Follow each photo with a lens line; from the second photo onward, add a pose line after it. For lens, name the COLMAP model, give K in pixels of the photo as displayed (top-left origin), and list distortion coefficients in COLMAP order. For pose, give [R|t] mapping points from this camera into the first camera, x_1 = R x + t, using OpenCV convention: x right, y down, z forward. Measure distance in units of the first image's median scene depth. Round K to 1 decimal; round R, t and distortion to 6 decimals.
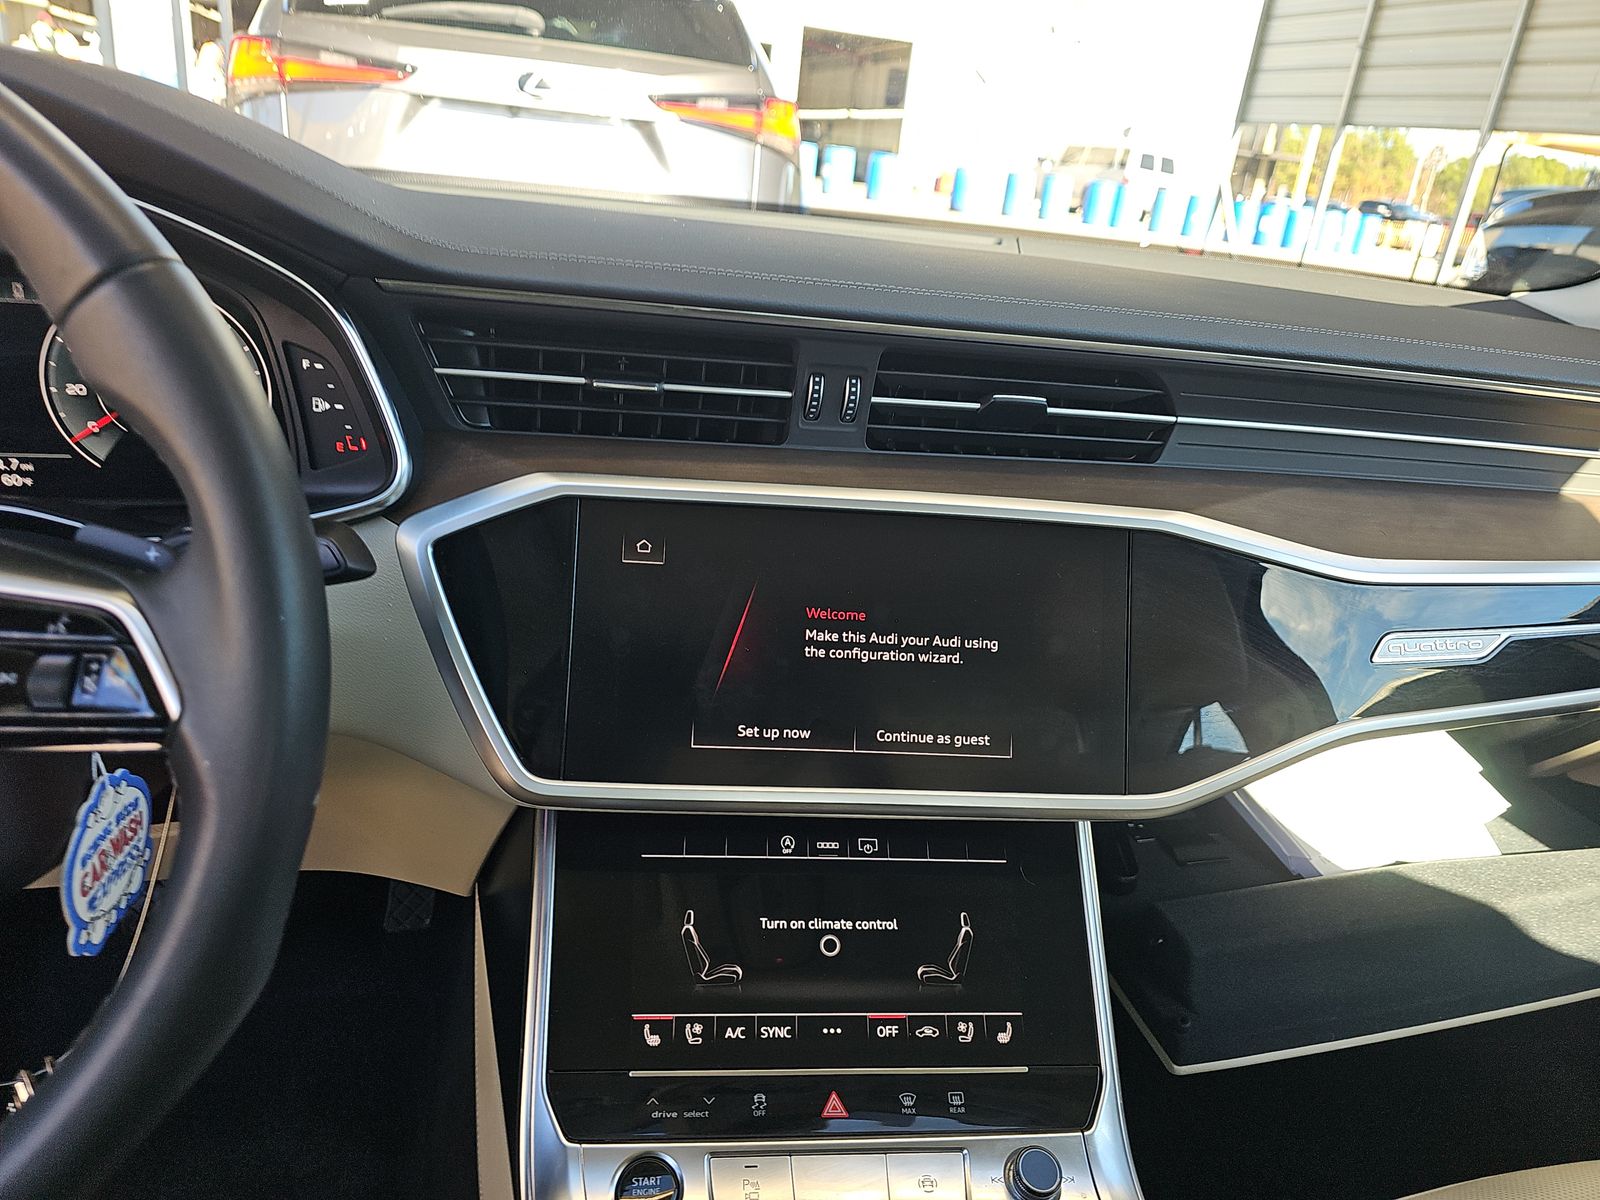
lens RADIAL K [[901.7, 0, 835.2], [0, 901.7, 606.8], [0, 0, 1]] dist [0.002828, -0.022012]
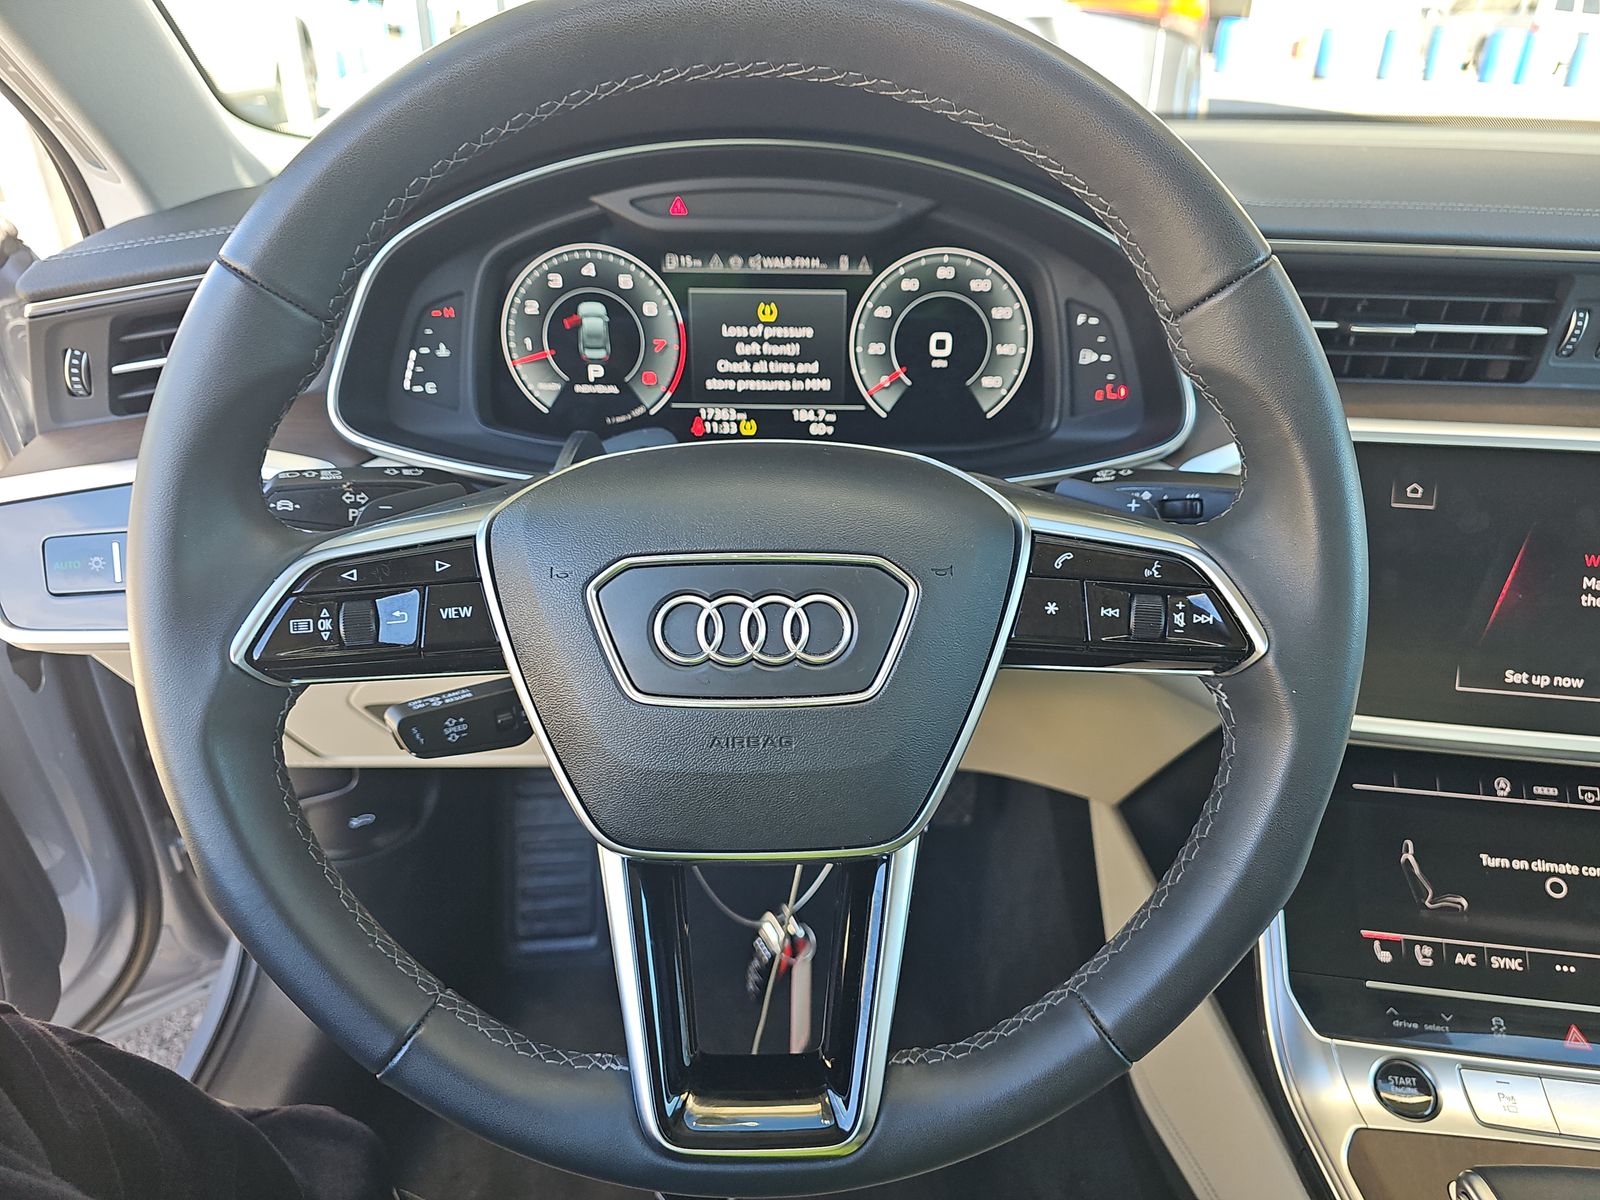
lens RADIAL K [[901.7, 0, 835.2], [0, 901.7, 606.8], [0, 0, 1]] dist [0.002828, -0.022012]
pose [[0.964995, 0.042274, -0.258840, -0.566717], [-0.016494, 0.994753, 0.100970, -0.028457], [0.261751, -0.093166, 0.960628, -0.154574]]
